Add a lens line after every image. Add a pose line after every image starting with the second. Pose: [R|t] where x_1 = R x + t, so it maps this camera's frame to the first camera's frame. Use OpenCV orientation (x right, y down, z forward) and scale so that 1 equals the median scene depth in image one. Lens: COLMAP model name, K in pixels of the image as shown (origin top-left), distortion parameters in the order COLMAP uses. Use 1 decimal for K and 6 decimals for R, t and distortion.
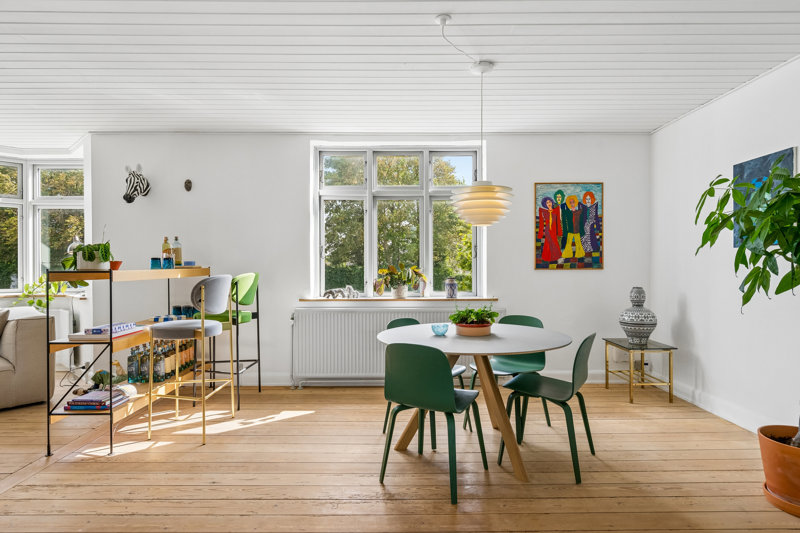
lens RADIAL K [[454.6, 0, 397.8], [0, 454.6, 269.8], [0, 0, 1]] dist [0.003346, 0.001206]
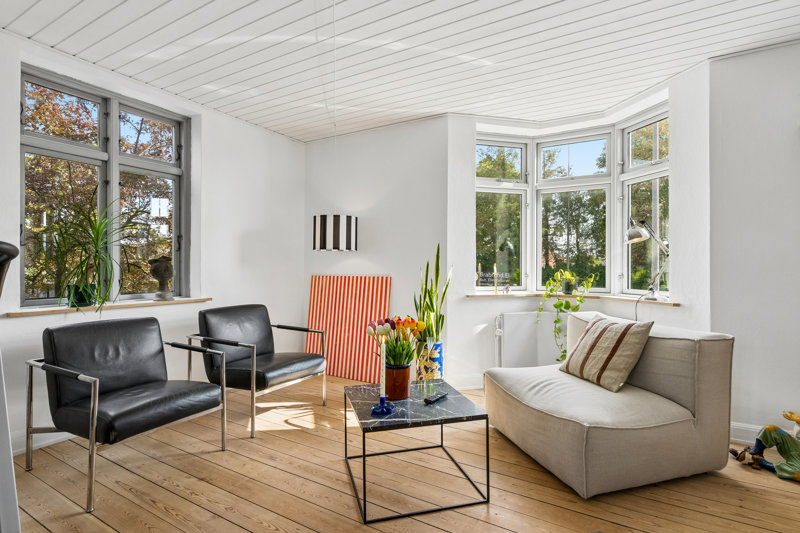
lens RADIAL K [[395.2, 0, 400.9], [0, 395.2, 258.7], [0, 0, 1]] dist [-0.005376, -0.000735]
pose [[0.859645, -0.007339, -0.510840, -0.902875], [-0.006295, 0.999669, -0.024956, 0.014637], [0.510854, 0.024669, 0.859314, 0.321180]]
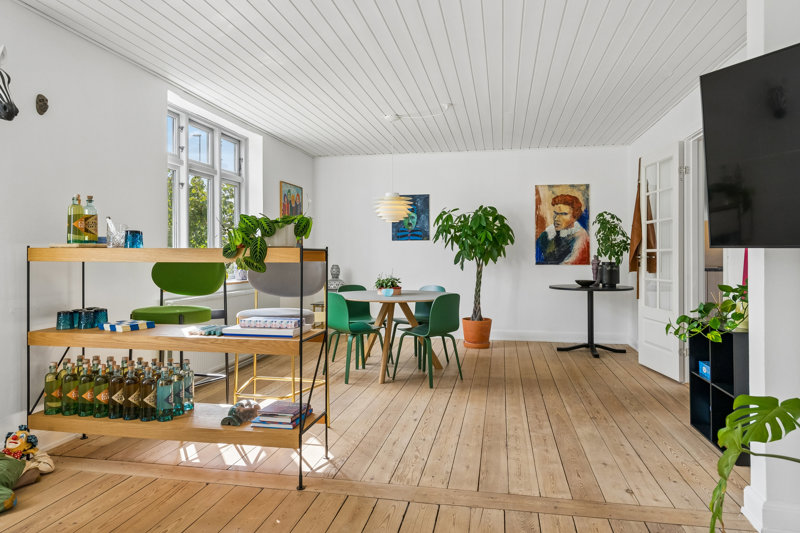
lens RADIAL K [[533.1, 0, 398.6], [0, 533.1, 251.7], [0, 0, 1]] dist [0.004785, 0.002103]
pose [[0.198605, 0.005594, 0.980064, -1.237939], [0.007736, 0.999944, -0.007275, 0.011882], [-0.980049, 0.009026, 0.198551, 0.503843]]
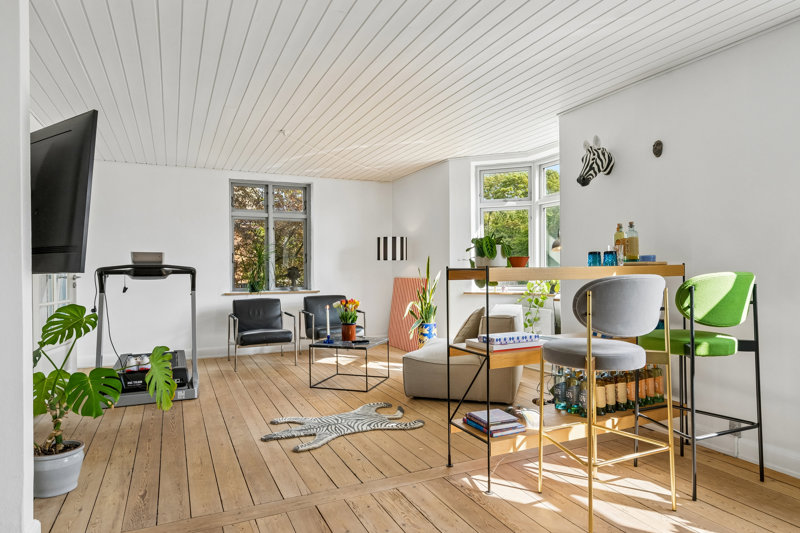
lens RADIAL K [[484.4, 0, 397.7], [0, 484.4, 270.7], [0, 0, 1]] dist [0.006261, 0.000643]
pose [[0.412879, 0.001289, -0.910785, 0.074215], [0.001595, 0.999996, 0.002138, 0.003002], [0.910785, -0.002336, 0.412875, 0.378615]]
